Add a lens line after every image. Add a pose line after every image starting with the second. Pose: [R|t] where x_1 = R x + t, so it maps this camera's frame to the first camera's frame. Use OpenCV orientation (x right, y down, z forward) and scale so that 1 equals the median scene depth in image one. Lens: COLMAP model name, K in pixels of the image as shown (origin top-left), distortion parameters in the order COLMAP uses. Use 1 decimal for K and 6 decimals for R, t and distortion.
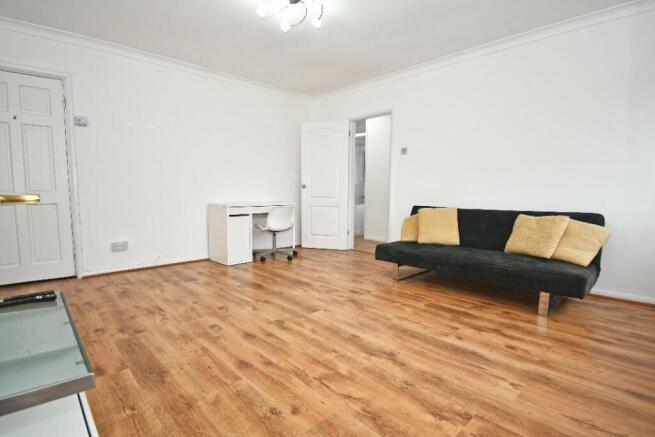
lens RADIAL K [[320.4, 0, 327.5], [0, 320.4, 218.5], [0, 0, 1]] dist [0.024050, -0.031382]
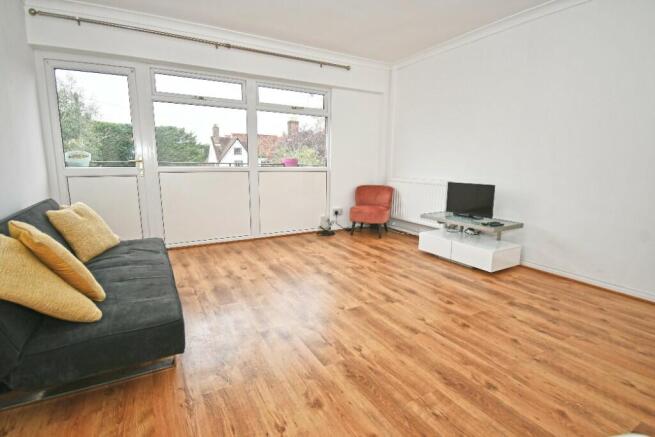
lens RADIAL K [[320.4, 0, 327.5], [0, 320.4, 218.5], [0, 0, 1]] dist [0.024050, -0.031382]
pose [[-0.970323, -0.052778, 0.235982, -0.181840], [0.008623, 0.967717, 0.251892, -0.214633], [-0.241658, 0.246451, -0.938543, 1.946390]]
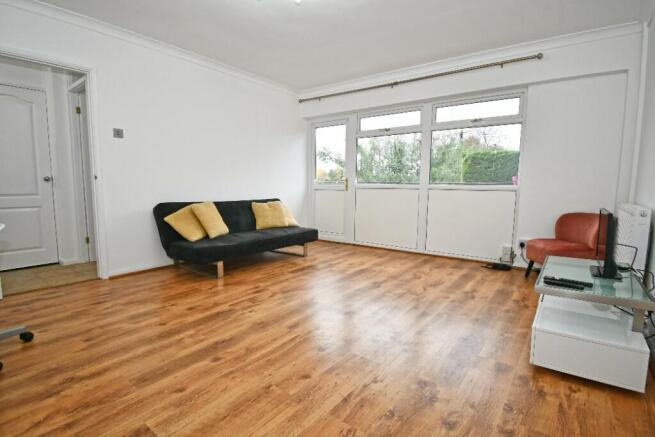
lens RADIAL K [[320.4, 0, 327.5], [0, 320.4, 218.5], [0, 0, 1]] dist [0.024050, -0.031382]
pose [[-0.163689, -0.109155, 0.980454, -1.117473], [0.071875, 0.989899, 0.122207, -0.120687], [-0.983890, 0.090474, -0.154190, 1.168186]]
